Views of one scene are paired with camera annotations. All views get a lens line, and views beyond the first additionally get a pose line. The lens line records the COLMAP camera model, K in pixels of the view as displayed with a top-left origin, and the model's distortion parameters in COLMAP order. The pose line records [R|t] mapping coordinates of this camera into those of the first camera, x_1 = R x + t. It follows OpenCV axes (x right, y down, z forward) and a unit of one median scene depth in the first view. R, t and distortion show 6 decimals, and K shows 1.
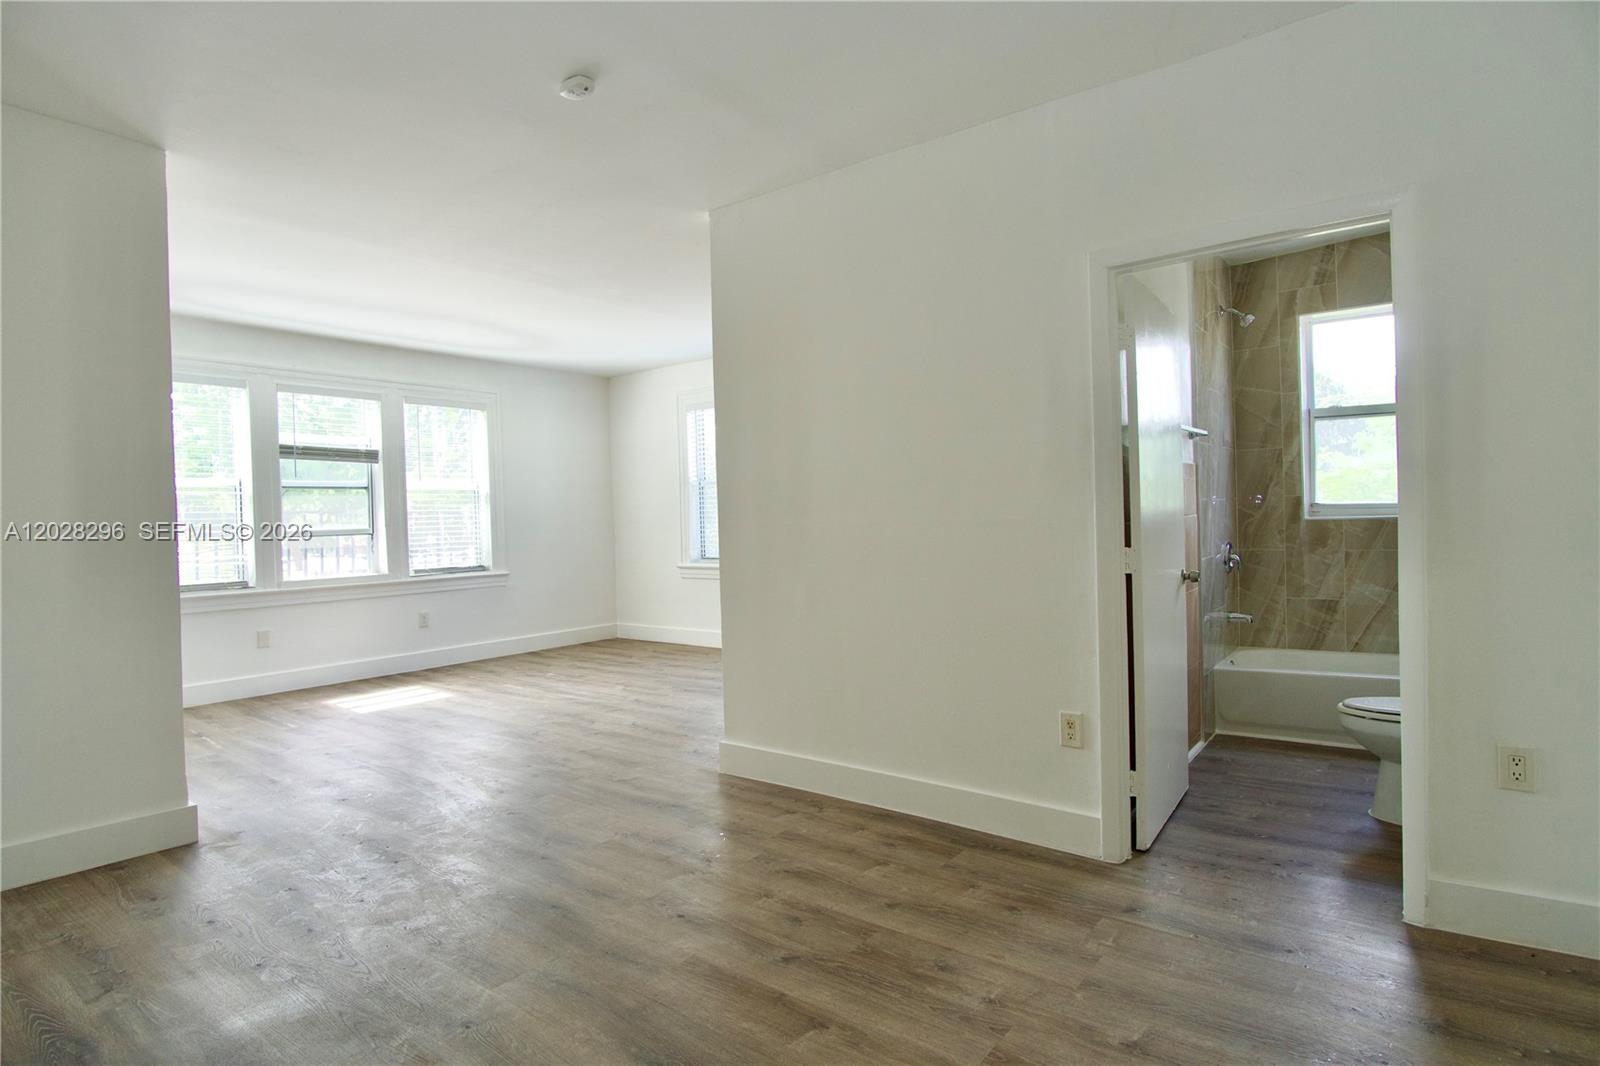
lens RADIAL K [[852.9, 0, 802.0], [0, 852.9, 522.0], [0, 0, 1]] dist [-0.036769, 0.010470]
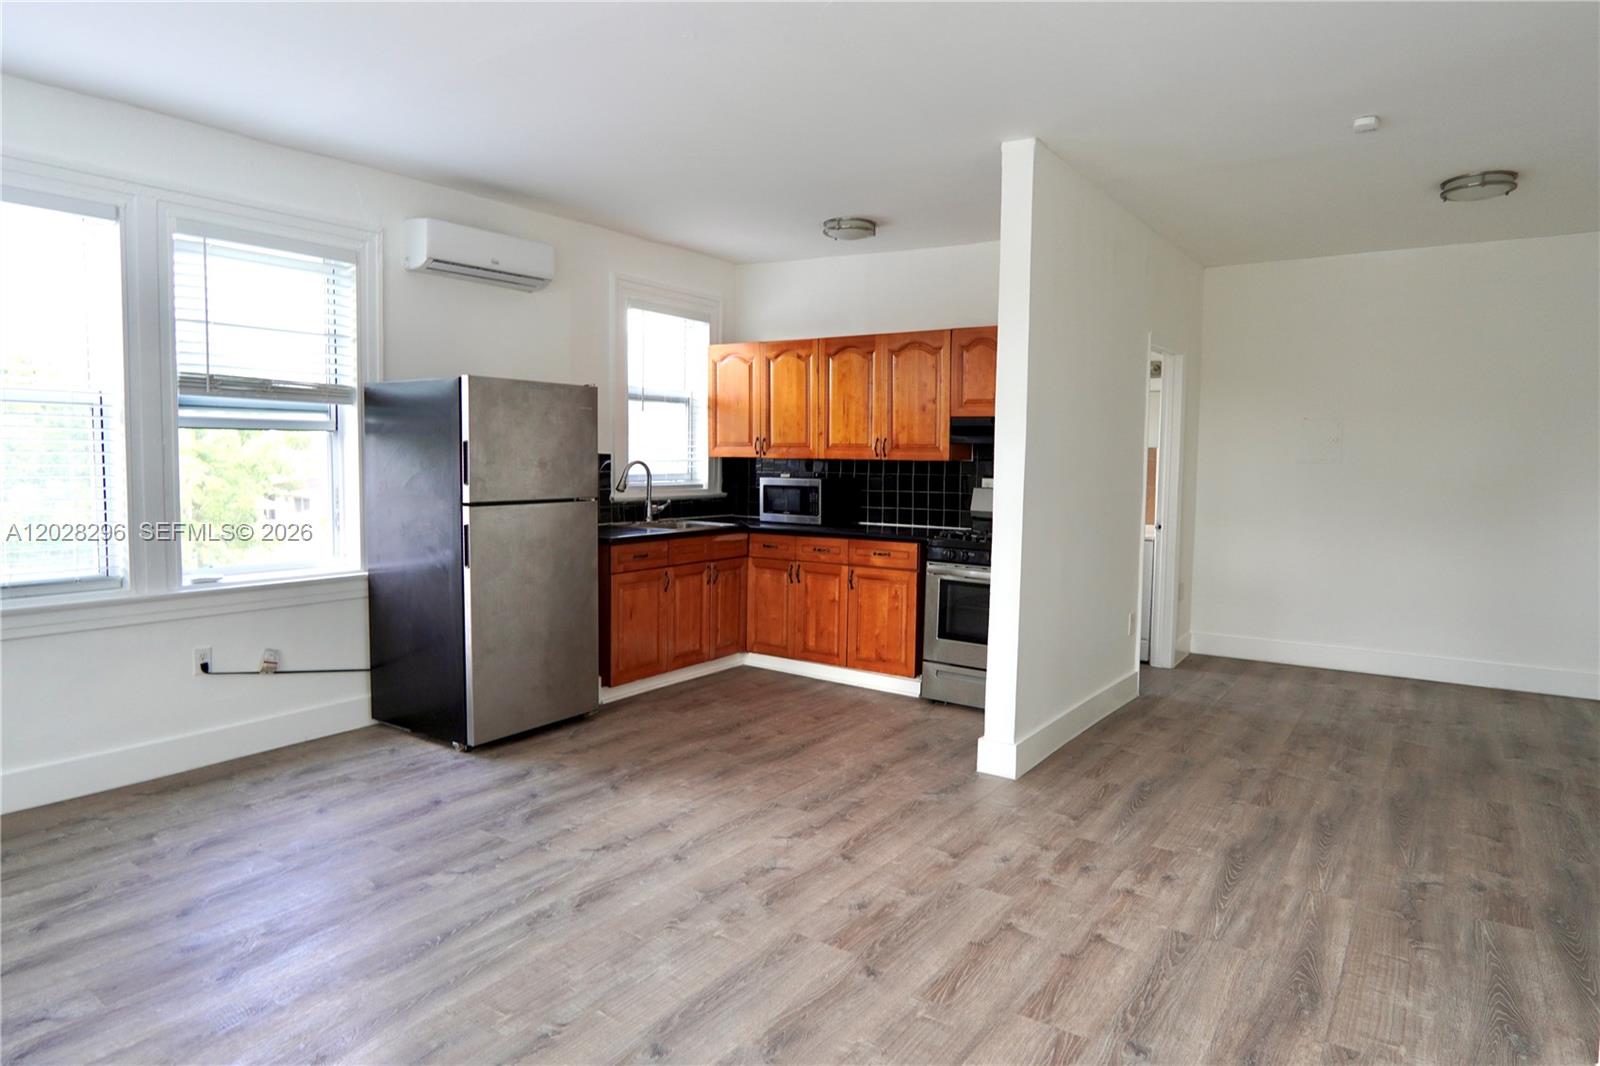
lens RADIAL K [[941.0, 0, 805.1], [0, 941.0, 523.5], [0, 0, 1]] dist [-0.037797, 0.015552]
pose [[-0.046842, -0.046260, 0.997831, -0.908303], [-0.005920, 0.998922, 0.046033, -0.014407], [-0.998885, -0.003751, -0.047066, 1.093128]]
